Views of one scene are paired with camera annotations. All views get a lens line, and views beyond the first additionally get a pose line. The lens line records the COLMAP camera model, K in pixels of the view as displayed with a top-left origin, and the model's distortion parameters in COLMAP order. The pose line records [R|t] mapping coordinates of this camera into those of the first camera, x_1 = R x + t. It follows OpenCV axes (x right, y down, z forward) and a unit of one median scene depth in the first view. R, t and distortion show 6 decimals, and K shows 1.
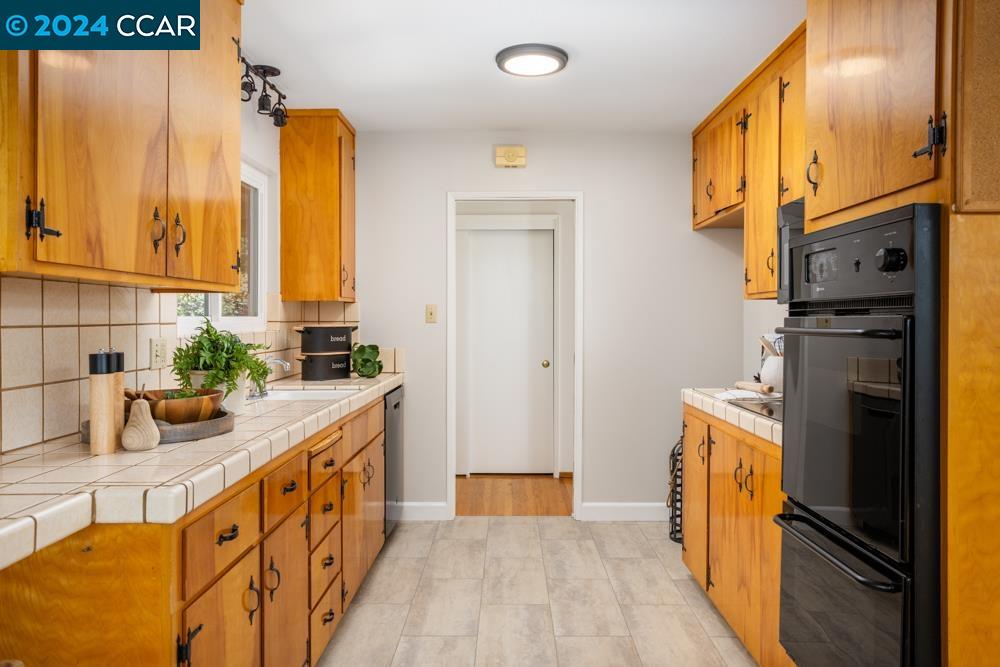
lens RADIAL K [[691.9, 0, 504.8], [0, 691.9, 322.2], [0, 0, 1]] dist [-0.003316, 0.001981]
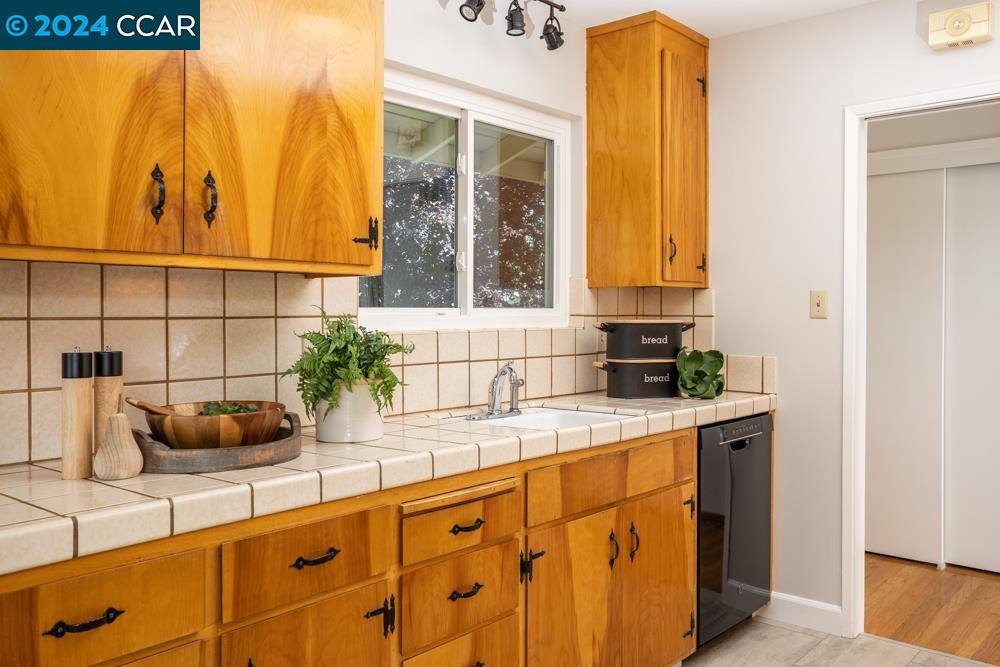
lens RADIAL K [[821.5, 0, 501.3], [0, 821.5, 323.4], [0, 0, 1]] dist [0.007399, 0.006885]
pose [[0.758652, 0.012711, -0.651372, 0.202353], [-0.007476, 0.999914, 0.010805, -0.001277], [0.651453, -0.003328, 0.758682, 0.296141]]
